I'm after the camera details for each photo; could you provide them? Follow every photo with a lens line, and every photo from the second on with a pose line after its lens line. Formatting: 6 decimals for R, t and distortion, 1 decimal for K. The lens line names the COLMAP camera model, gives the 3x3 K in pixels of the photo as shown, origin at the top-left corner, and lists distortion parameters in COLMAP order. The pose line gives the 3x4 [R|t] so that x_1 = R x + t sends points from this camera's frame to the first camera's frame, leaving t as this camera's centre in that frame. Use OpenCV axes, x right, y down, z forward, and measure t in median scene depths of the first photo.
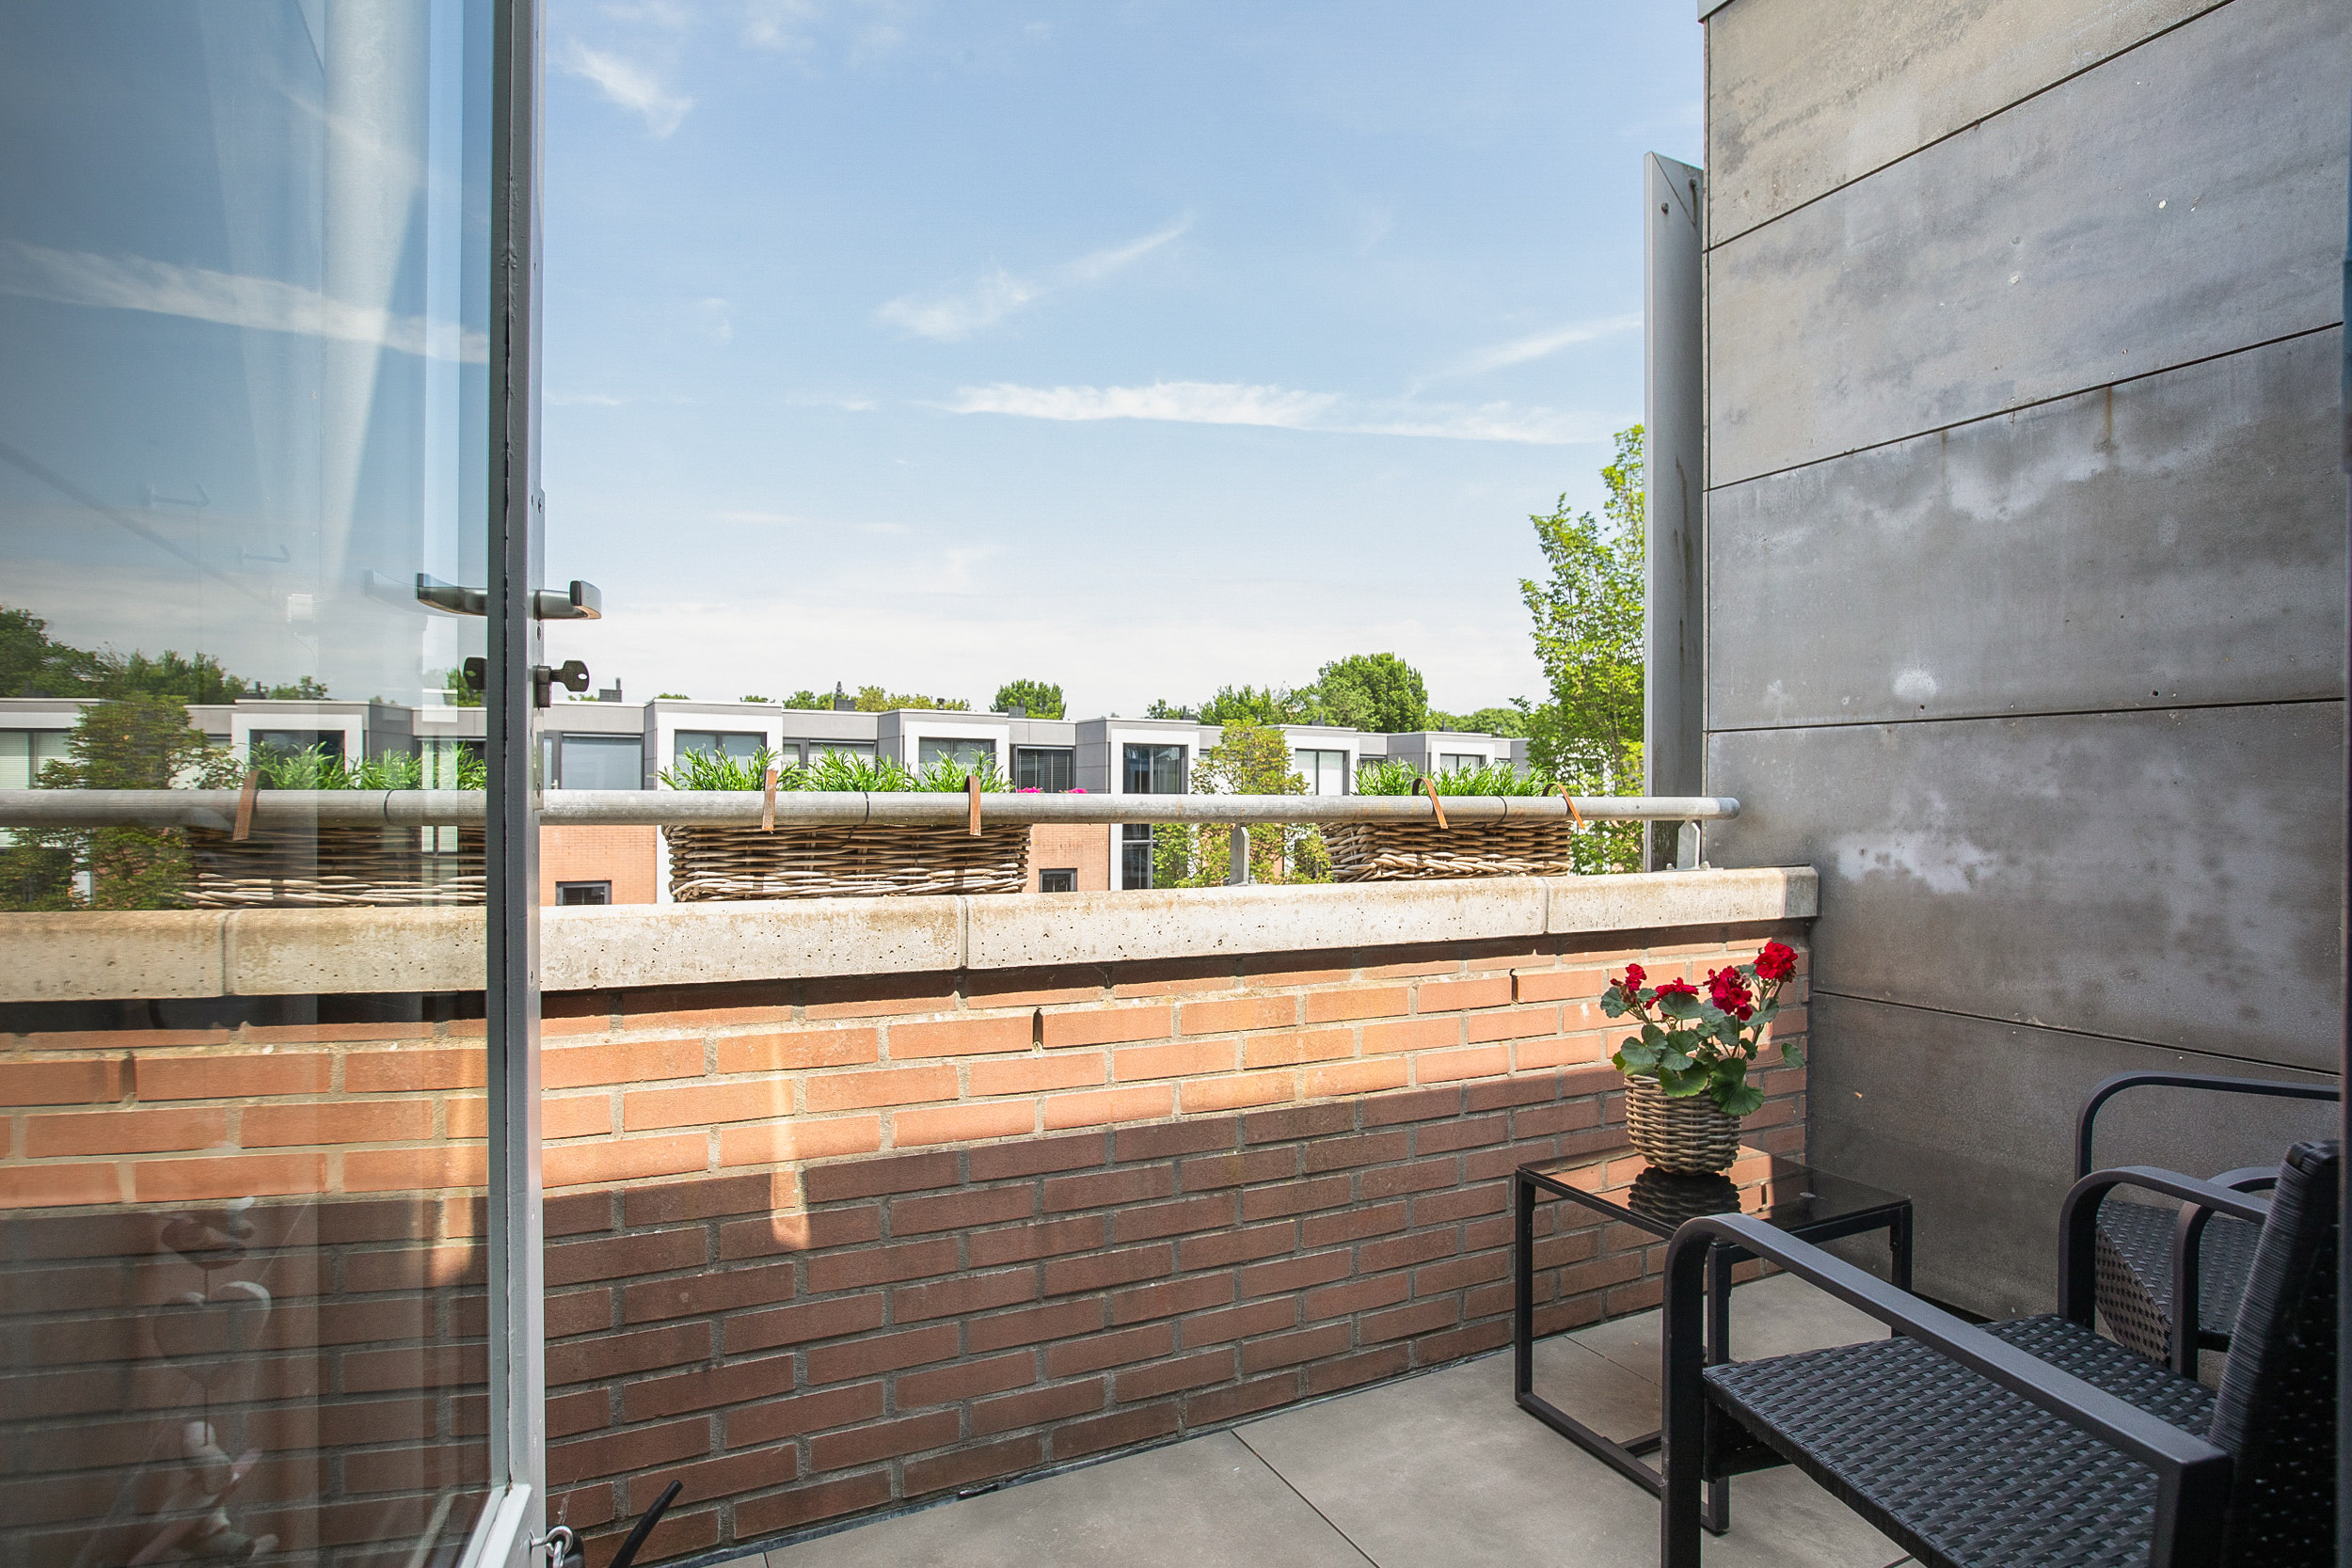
lens RADIAL K [[1150.0, 0, 1187.6], [0, 1150.0, 787.0], [0, 0, 1]] dist [-0.022566, -0.000320]
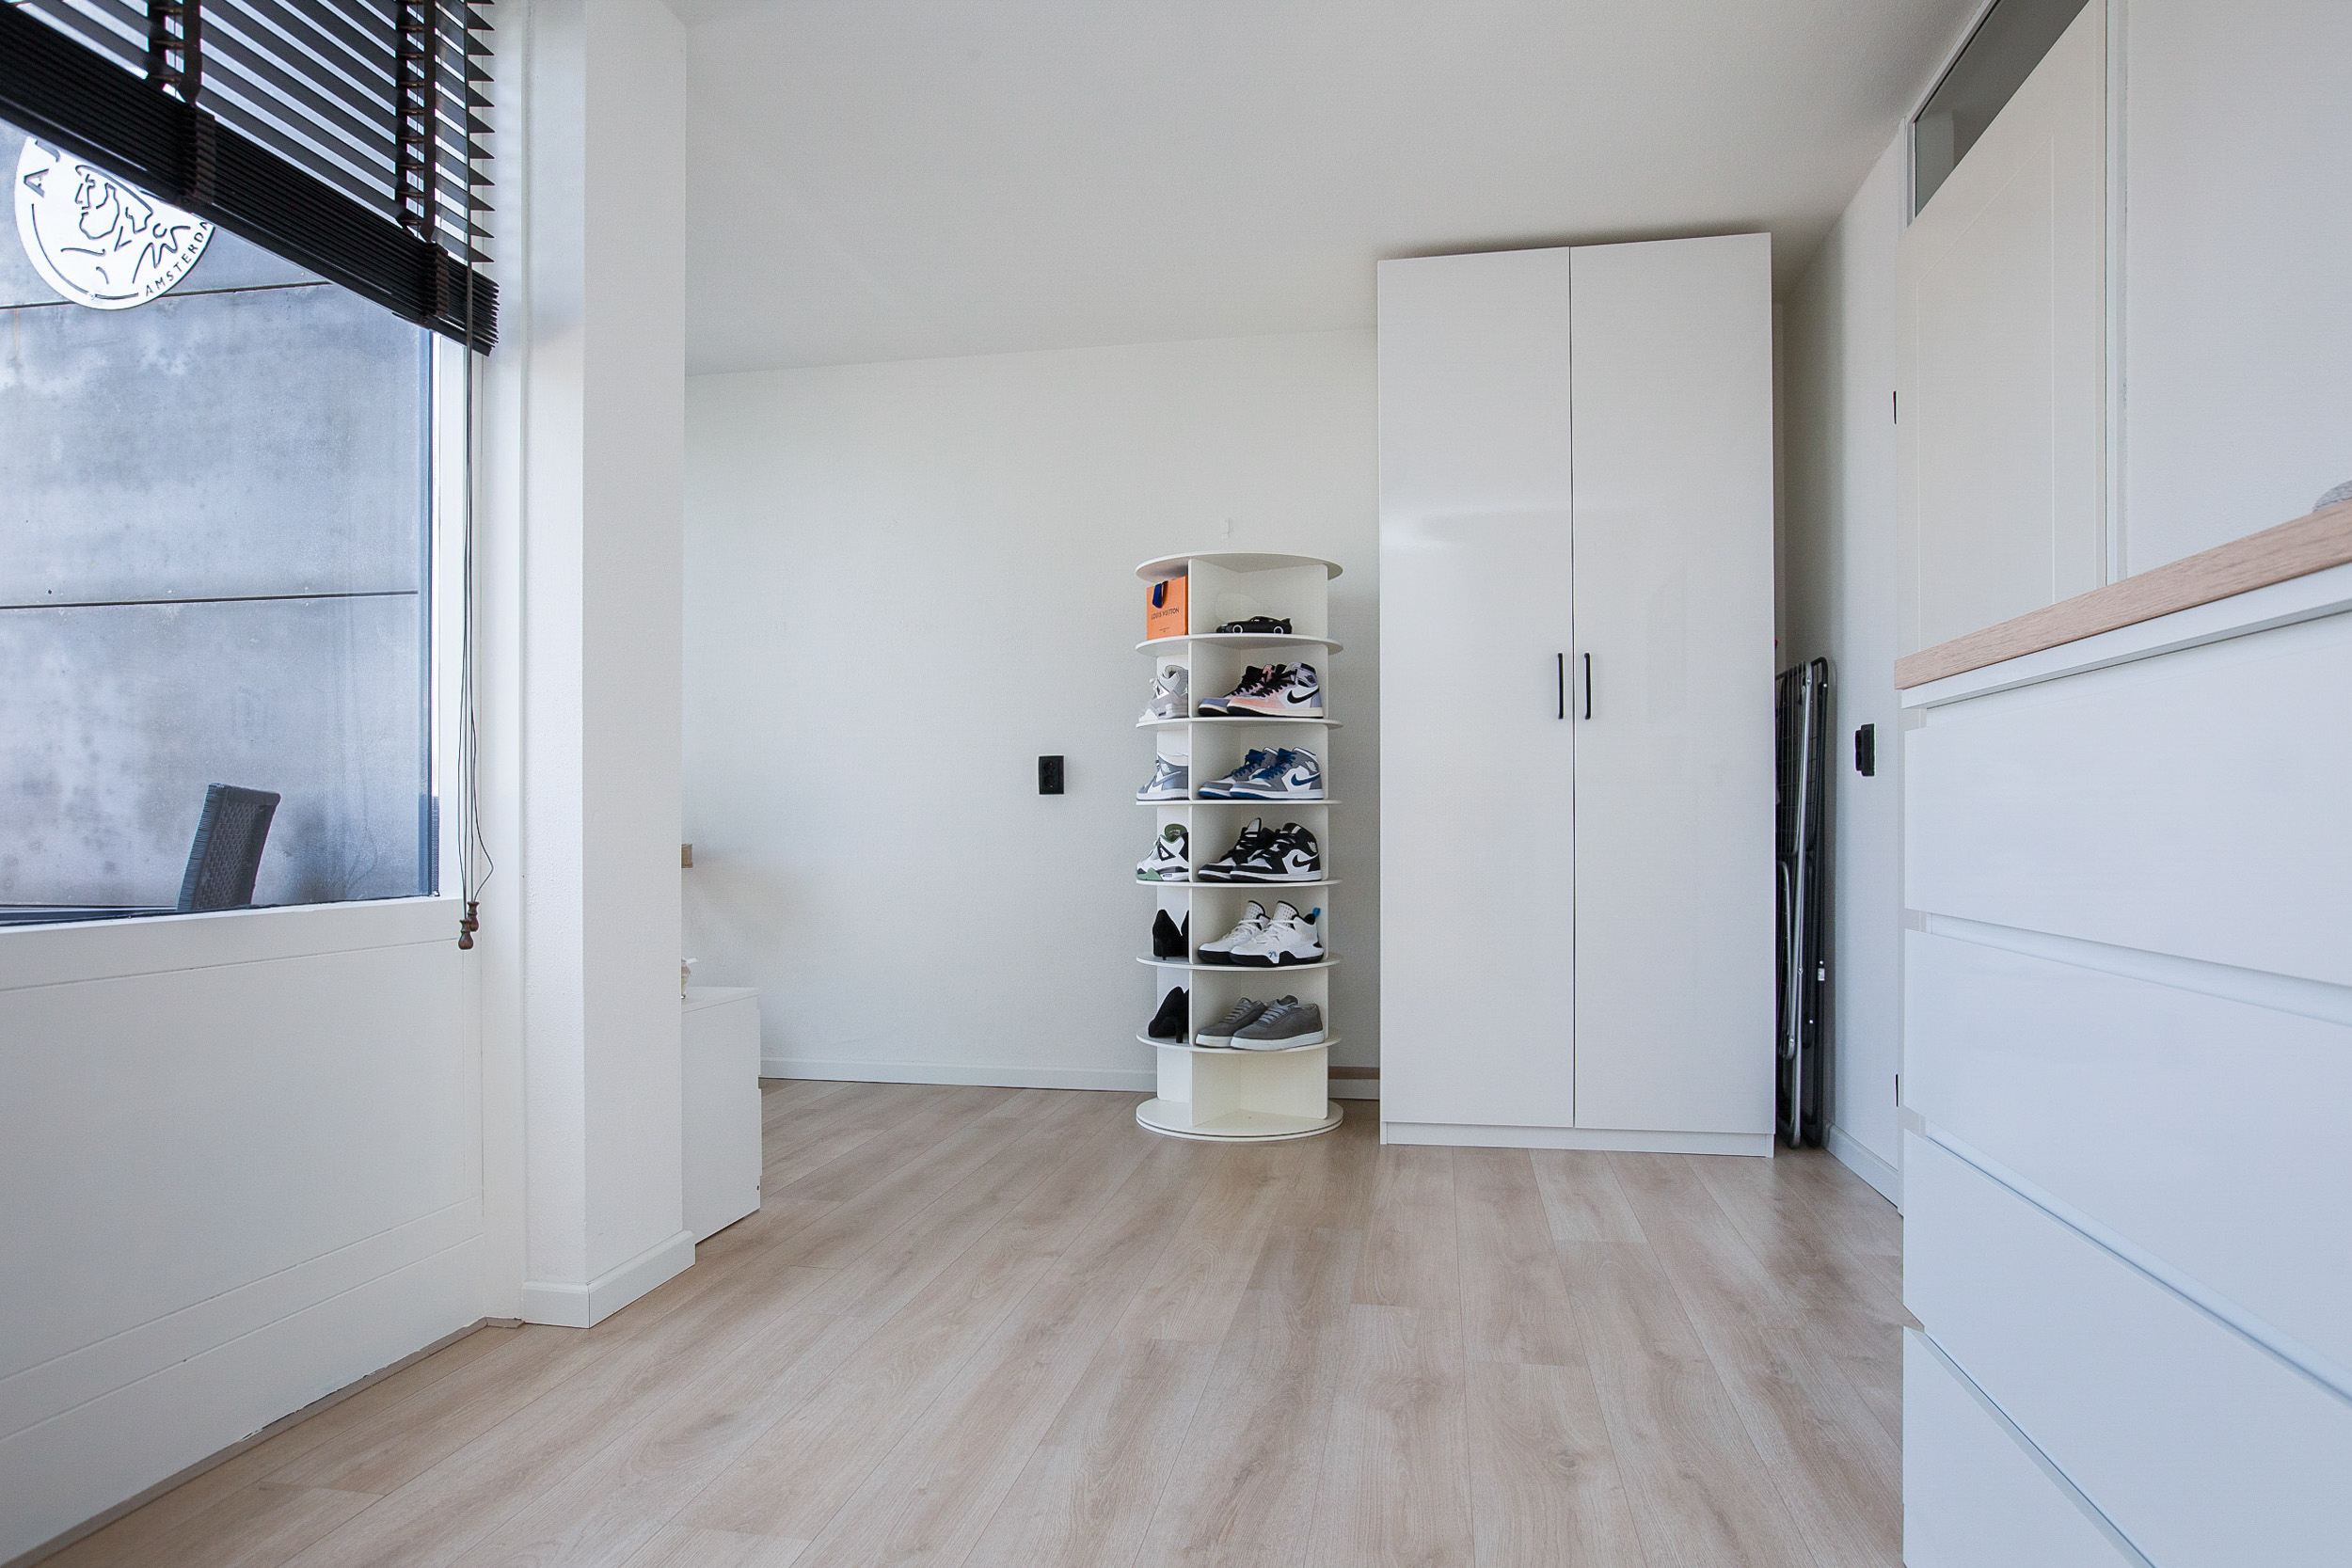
lens RADIAL K [[1353.3, 0, 1169.9], [0, 1353.3, 823.0], [0, 0, 1]] dist [-0.027416, 0.008828]
pose [[0.594418, -0.006688, 0.804128, 0.457419], [-0.001440, 0.999955, 0.009381, 0.133785], [-0.804155, -0.006734, 0.594382, -0.688917]]
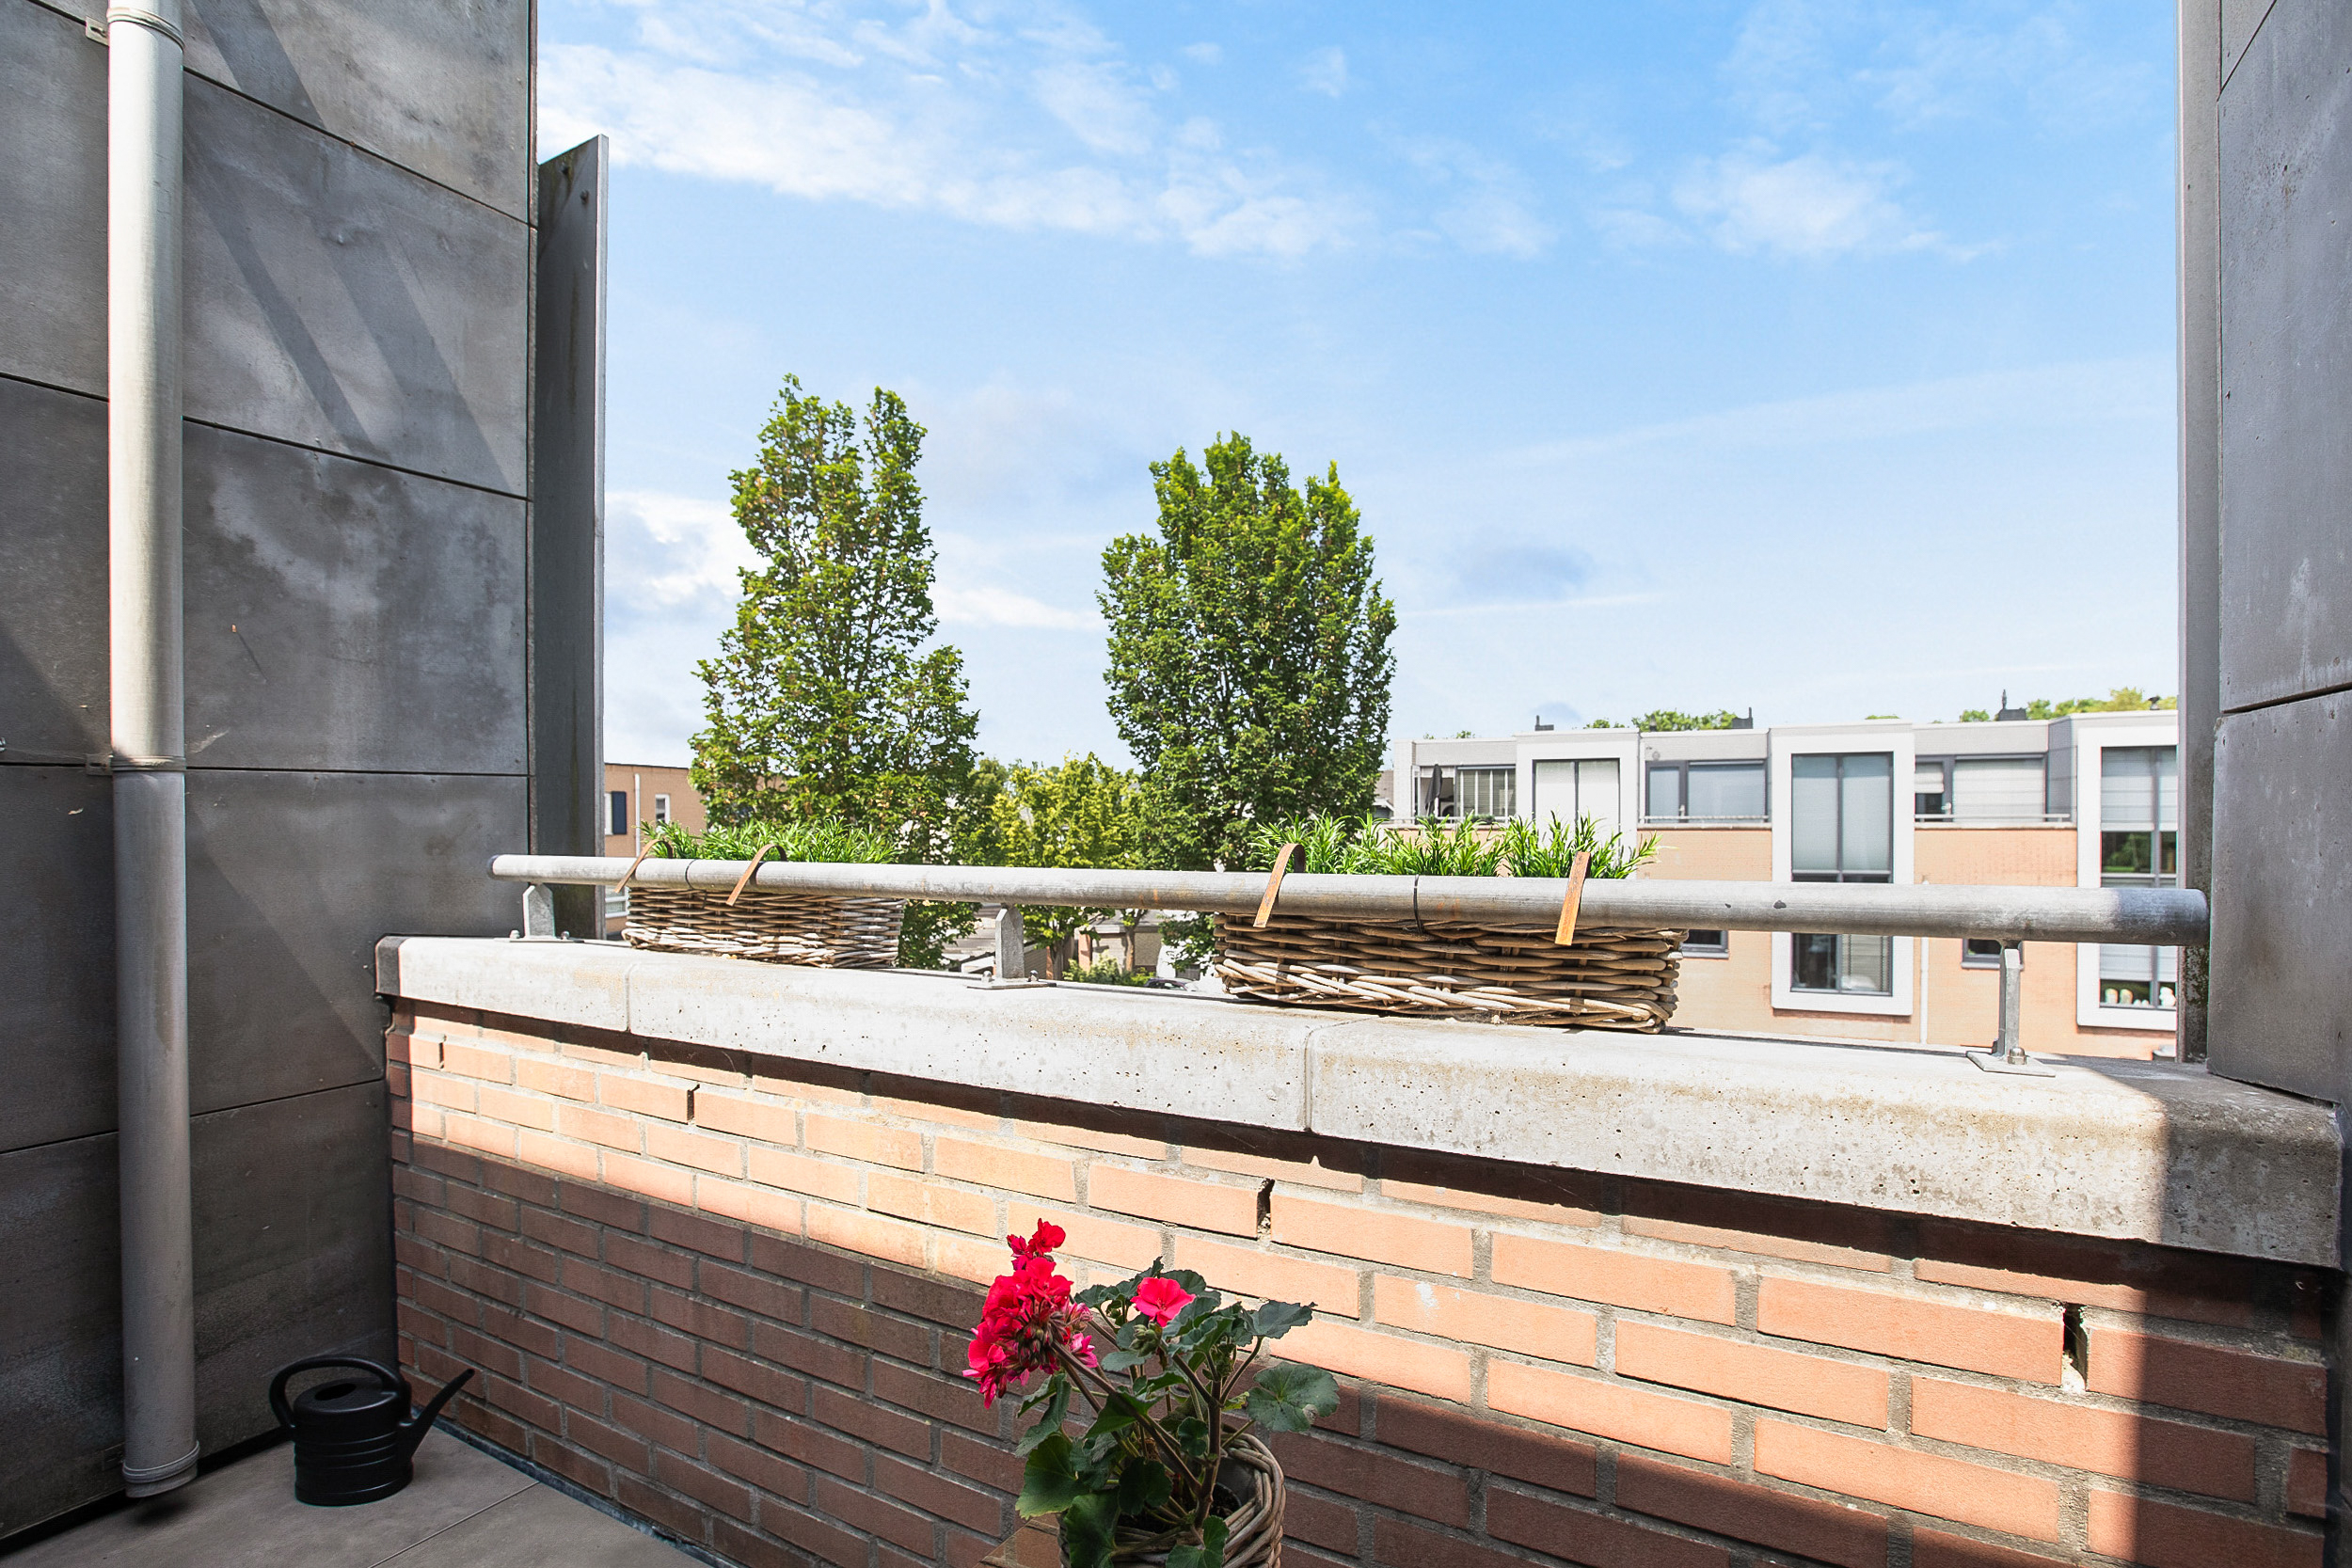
lens RADIAL K [[1121.7, 0, 1176.8], [0, 1121.7, 821.3], [0, 0, 1]] dist [-0.035303, 0.009824]
pose [[0.573847, -0.005703, -0.818943, 0.834521], [0.012846, 0.999915, 0.002038, -0.028004], [0.818862, -0.011689, 0.573872, 0.741684]]
